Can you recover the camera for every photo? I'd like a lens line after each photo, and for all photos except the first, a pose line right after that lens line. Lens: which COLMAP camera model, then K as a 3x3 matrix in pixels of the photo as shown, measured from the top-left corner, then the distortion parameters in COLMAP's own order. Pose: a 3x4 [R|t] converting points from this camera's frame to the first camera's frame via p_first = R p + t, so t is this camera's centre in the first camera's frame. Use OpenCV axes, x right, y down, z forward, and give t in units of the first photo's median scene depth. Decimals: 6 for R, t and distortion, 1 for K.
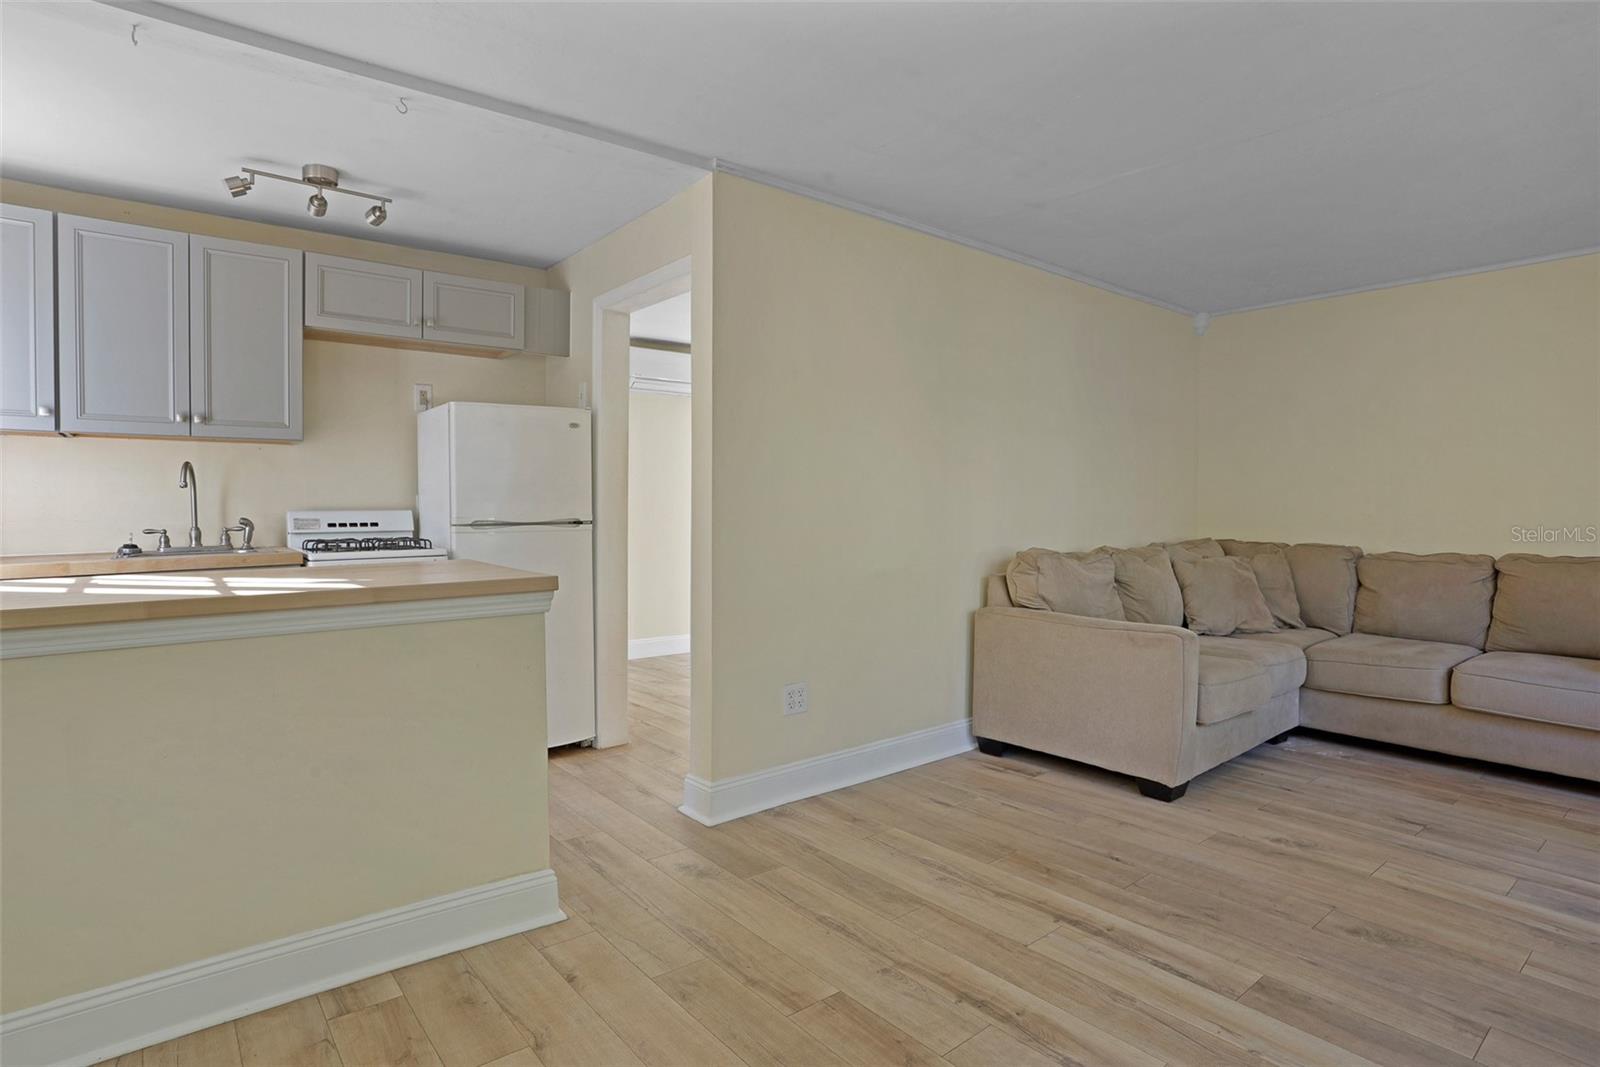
lens RADIAL K [[833.4, 0, 798.6], [0, 833.4, 511.9], [0, 0, 1]] dist [-0.062657, 0.019488]
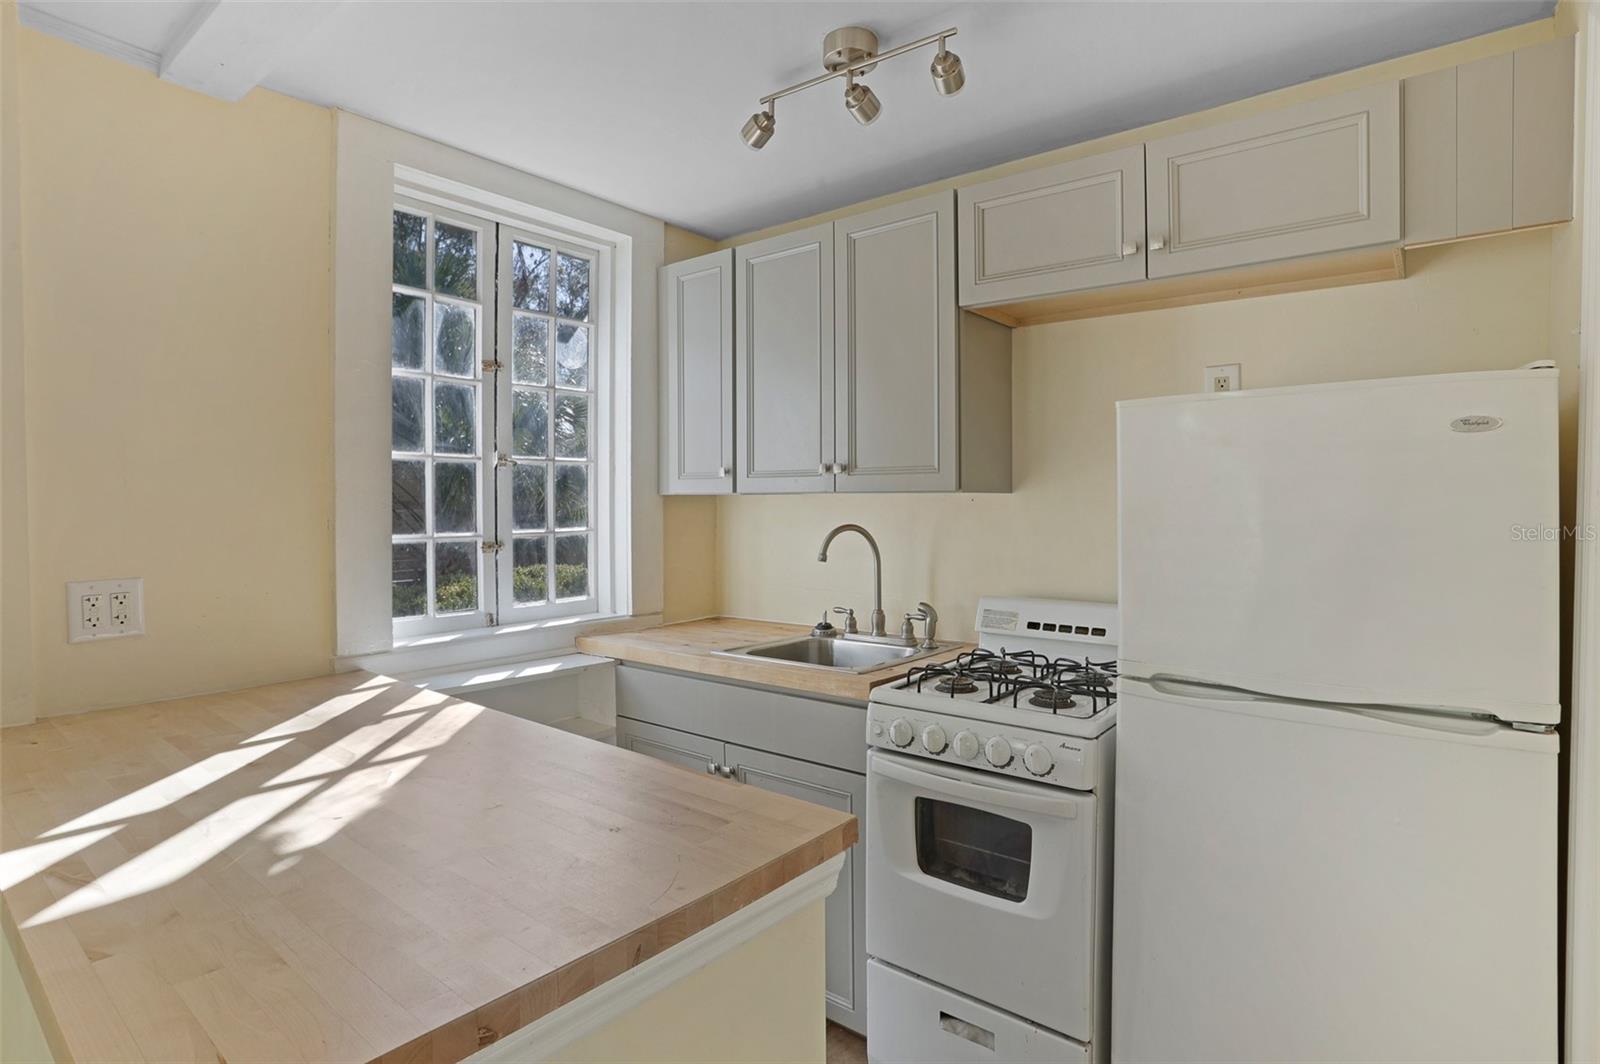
lens RADIAL K [[833.4, 0, 795.0], [0, 833.4, 515.5], [0, 0, 1]] dist [-0.062657, 0.019488]
pose [[0.213324, 0.021290, -0.976750, -0.014183], [-0.006242, 0.999772, 0.020428, -0.094205], [0.976962, 0.001739, 0.213408, 0.857143]]
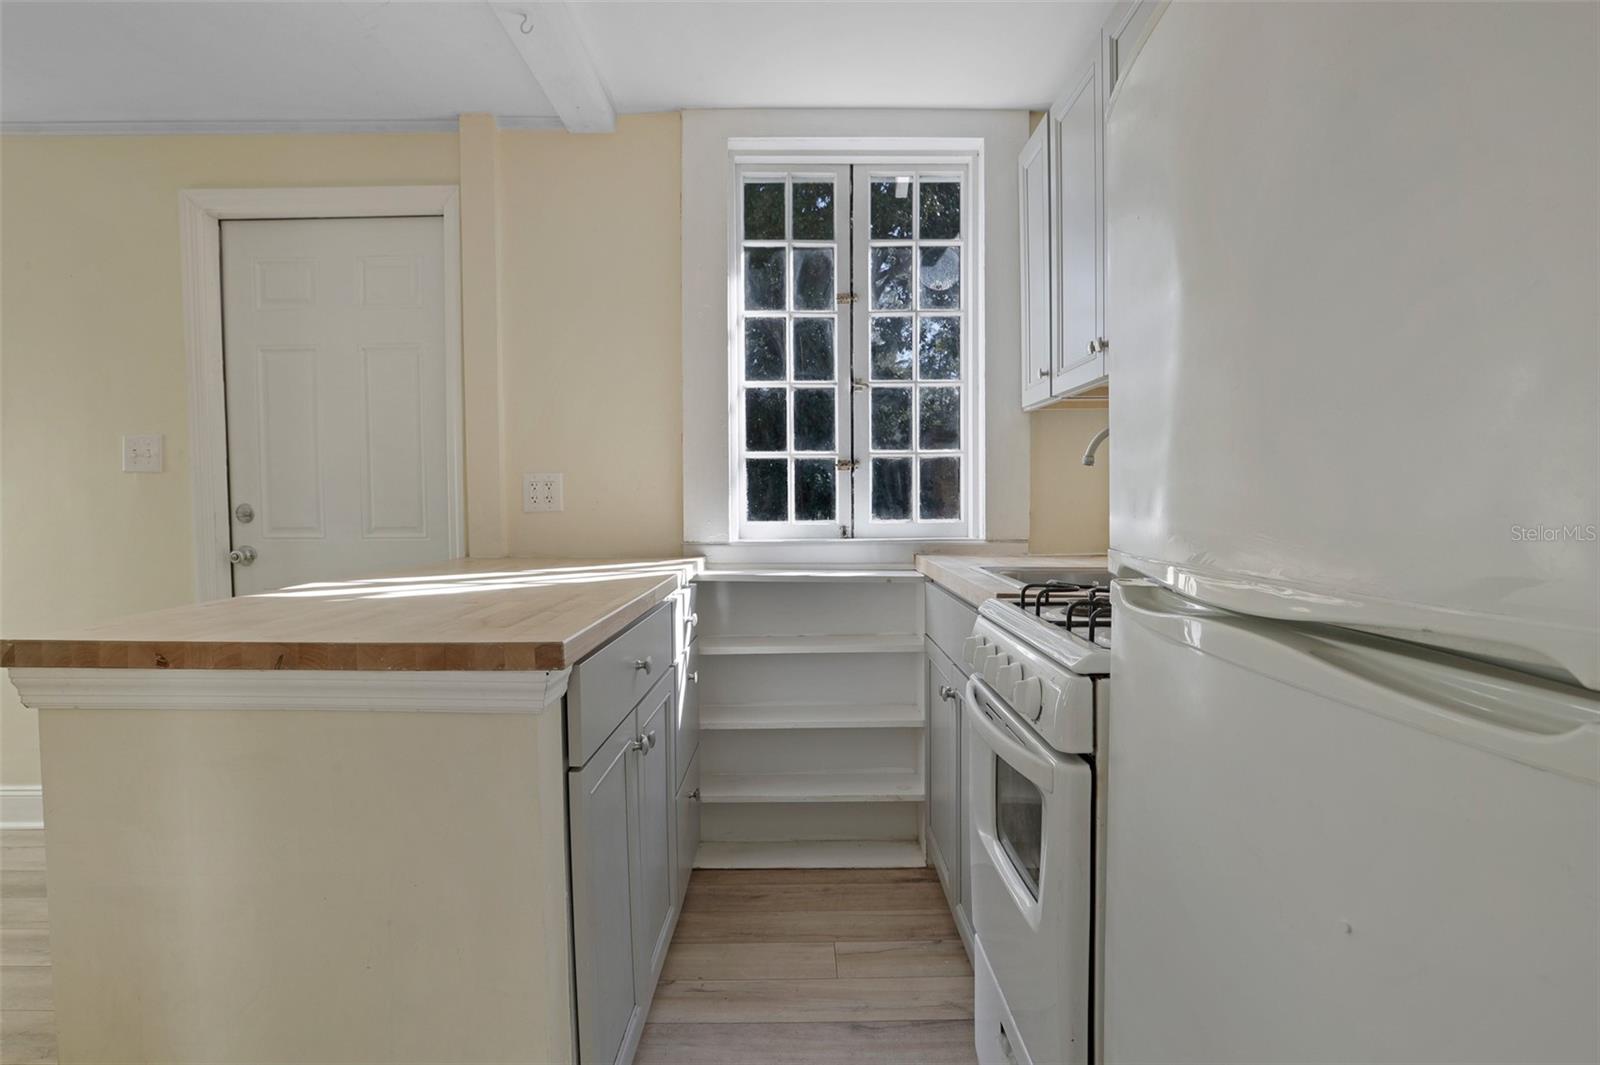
lens RADIAL K [[833.4, 0, 813.4], [0, 833.4, 520.7], [0, 0, 1]] dist [-0.062657, 0.019488]
pose [[-0.624356, 0.033223, -0.780433, -0.164681], [0.001370, 0.999140, 0.041437, -0.014947], [0.781138, 0.024803, -0.623865, 1.308505]]
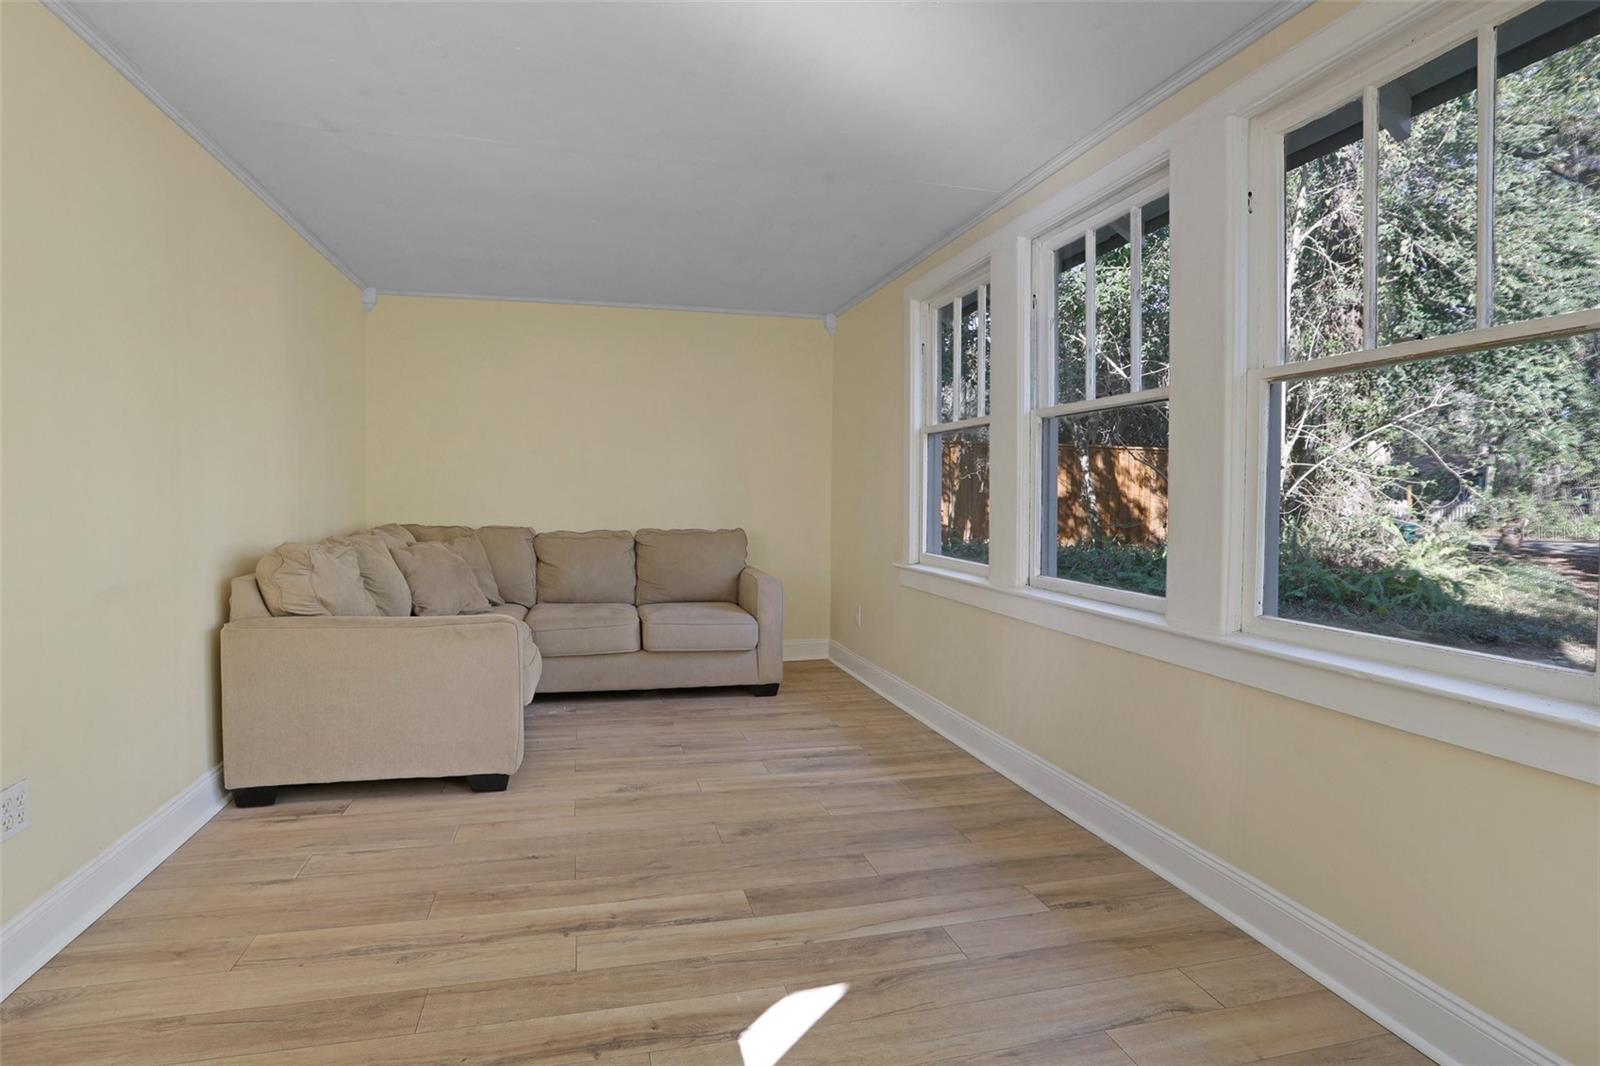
lens RADIAL K [[833.4, 0, 798.3], [0, 833.4, 517.8], [0, 0, 1]] dist [-0.062657, 0.019488]
pose [[0.422479, -0.022854, 0.906084, -0.309509], [-0.004091, 0.999624, 0.027121, -0.005446], [-0.906363, -0.015164, 0.422227, 0.272480]]
